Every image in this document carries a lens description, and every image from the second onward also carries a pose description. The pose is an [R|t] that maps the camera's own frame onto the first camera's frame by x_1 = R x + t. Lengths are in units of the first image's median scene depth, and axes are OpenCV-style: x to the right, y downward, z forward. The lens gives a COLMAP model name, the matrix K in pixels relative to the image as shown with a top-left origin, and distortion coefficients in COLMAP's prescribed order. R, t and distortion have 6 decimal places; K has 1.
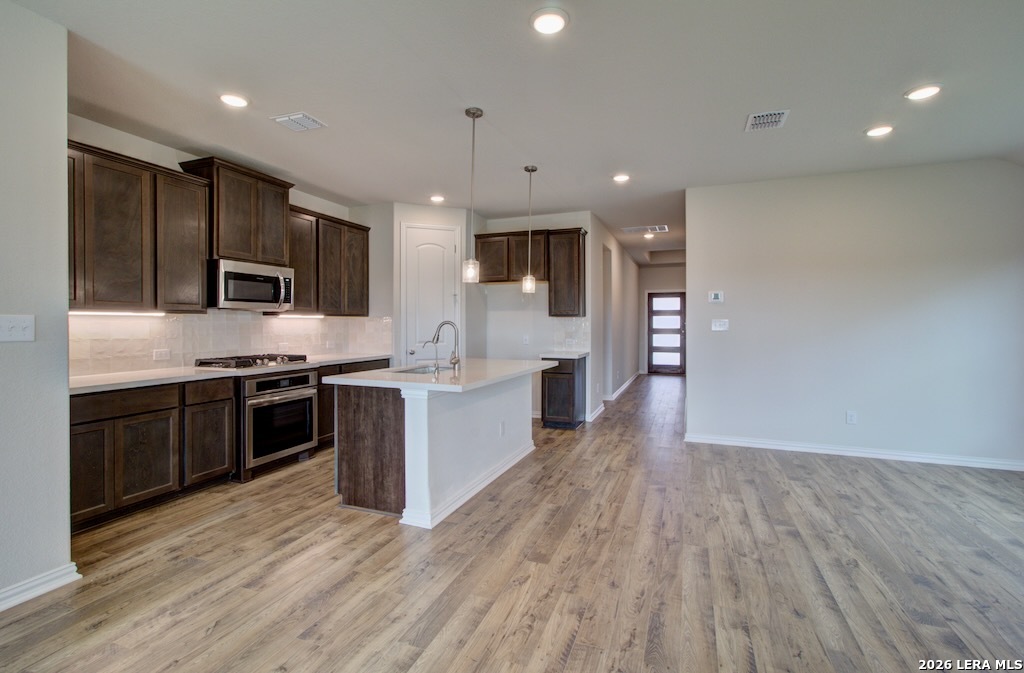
lens RADIAL K [[464.2, 0, 512.0], [0, 464.2, 324.8], [0, 0, 1]] dist [-0.000642, 0.000182]
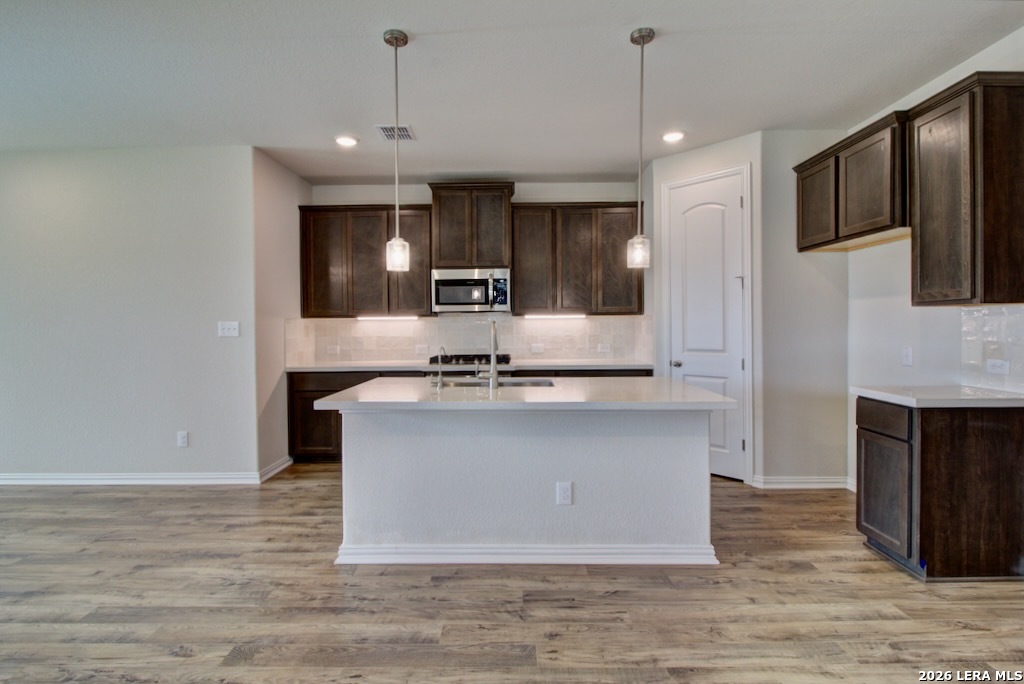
lens RADIAL K [[494.6, 0, 512.5], [0, 494.6, 329.8], [0, 0, 1]] dist [0.009888, -0.010963]
pose [[0.354157, 0.006024, -0.935167, 0.606305], [0.003162, 0.999966, 0.007639, 0.001090], [0.935181, -0.005663, 0.354125, 0.748741]]
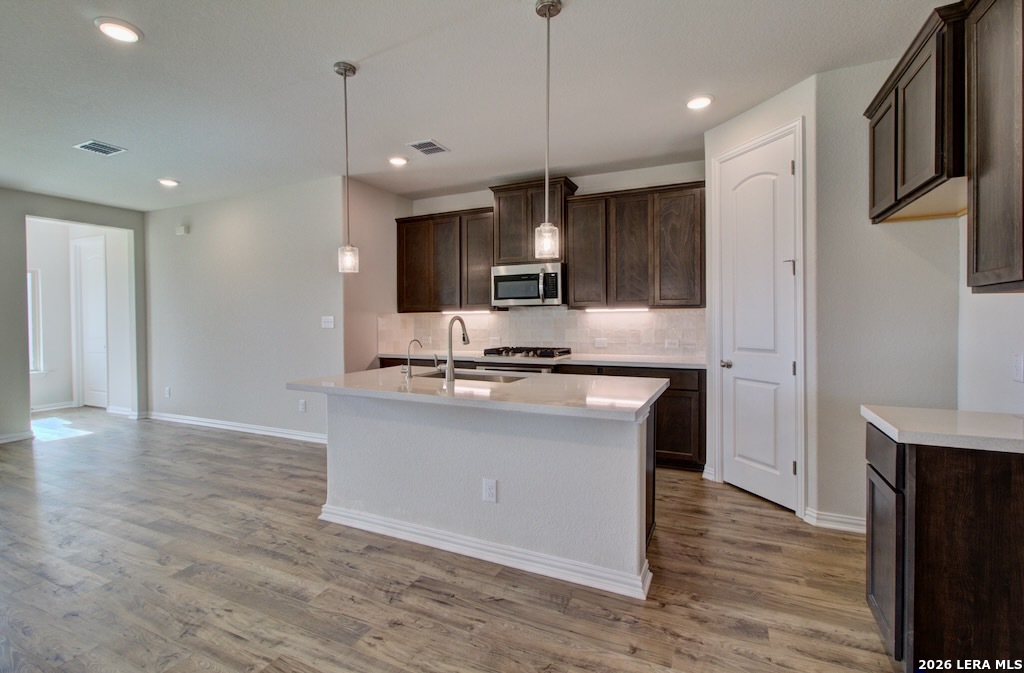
lens RADIAL K [[464.2, 0, 512.0], [0, 464.2, 324.8], [0, 0, 1]] dist [-0.000642, 0.000182]
pose [[-0.068860, 0.013130, -0.997540, 0.622654], [0.002536, 0.999912, 0.012986, -0.001986], [0.997623, -0.001635, -0.068888, 1.140865]]
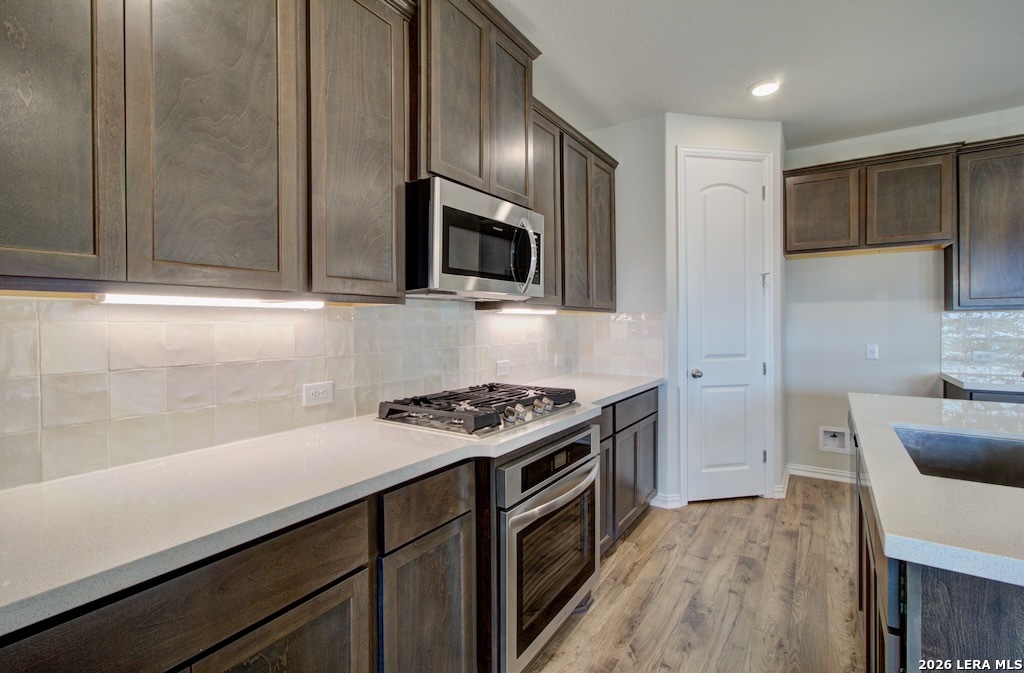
lens RADIAL K [[464.2, 0, 512.0], [0, 464.2, 324.8], [0, 0, 1]] dist [-0.000642, 0.000182]
pose [[0.976328, -0.002742, -0.216278, -0.465725], [0.002863, 0.999996, 0.000248, -0.003320], [0.216276, -0.000861, 0.976332, 0.591138]]
